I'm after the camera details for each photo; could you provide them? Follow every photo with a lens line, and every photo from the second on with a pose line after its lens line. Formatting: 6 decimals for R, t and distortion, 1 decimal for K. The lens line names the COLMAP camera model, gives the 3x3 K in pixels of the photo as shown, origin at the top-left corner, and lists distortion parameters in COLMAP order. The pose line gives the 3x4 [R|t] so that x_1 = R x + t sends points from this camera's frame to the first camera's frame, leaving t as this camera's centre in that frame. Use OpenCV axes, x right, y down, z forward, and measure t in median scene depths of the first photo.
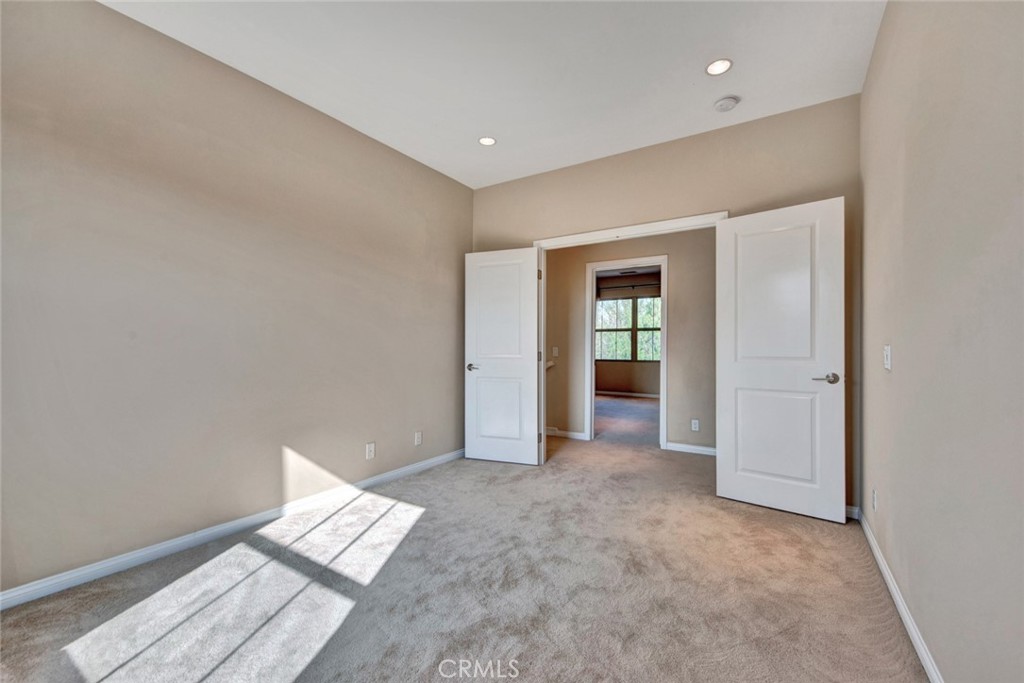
lens RADIAL K [[434.1, 0, 515.4], [0, 434.1, 347.4], [0, 0, 1]] dist [-0.001255, -0.000241]
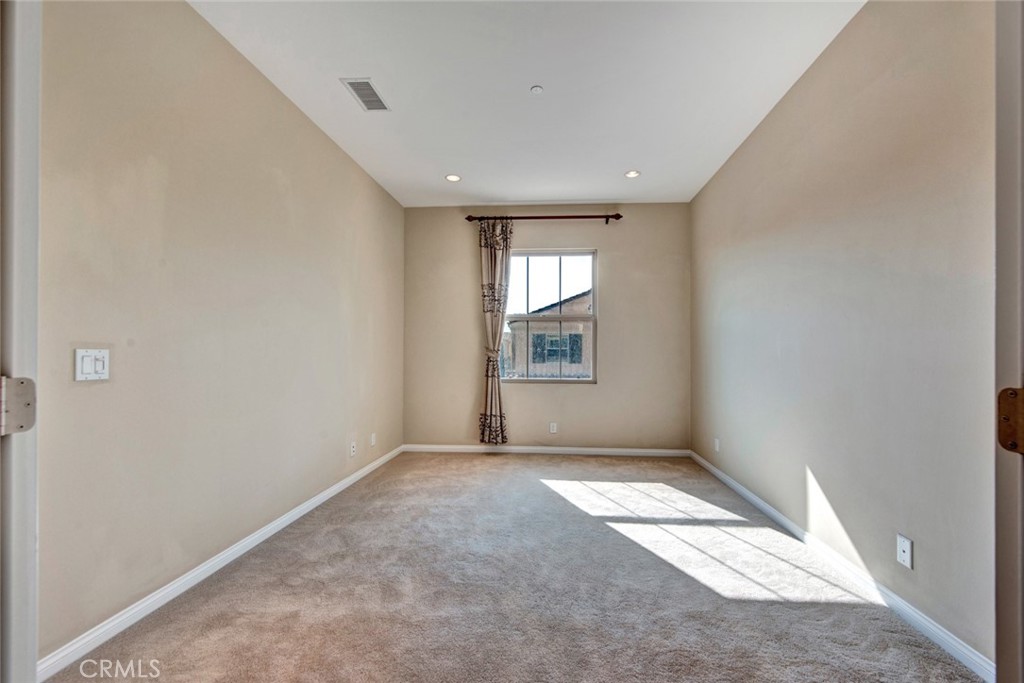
lens RADIAL K [[434.1, 0, 515.4], [0, 434.1, 347.4], [0, 0, 1]] dist [-0.001255, -0.000241]
pose [[-0.884667, -0.005011, -0.466196, 0.472594], [-0.003252, 0.999984, -0.004577, -0.012263], [0.466211, -0.002533, -0.884670, 1.725247]]
